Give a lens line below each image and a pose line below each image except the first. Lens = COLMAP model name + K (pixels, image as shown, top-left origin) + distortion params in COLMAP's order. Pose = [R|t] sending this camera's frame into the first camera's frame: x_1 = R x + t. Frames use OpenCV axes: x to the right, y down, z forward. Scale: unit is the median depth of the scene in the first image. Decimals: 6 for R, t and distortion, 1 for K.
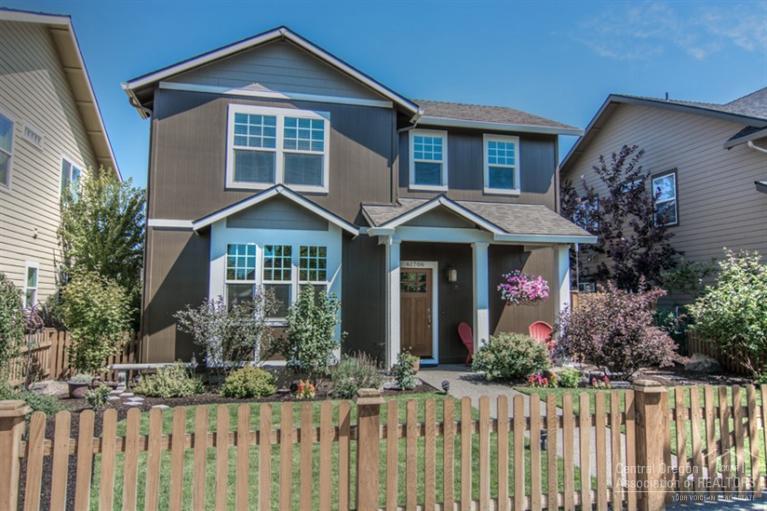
lens RADIAL K [[531.1, 0, 383.5], [0, 531.1, 255.5], [0, 0, 1]] dist [0.172690, -0.000502]
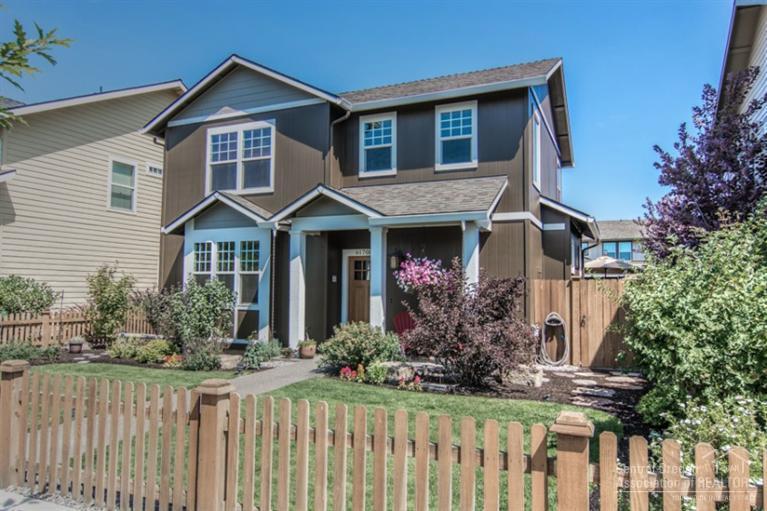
lens RADIAL K [[531.1, 0, 383.5], [0, 531.1, 255.5], [0, 0, 1]] dist [0.172690, -0.000502]
pose [[0.799427, -0.034958, -0.599746, 0.757515], [0.053889, 0.998454, 0.013633, 0.013407], [0.598342, -0.043218, 0.800074, 0.231373]]
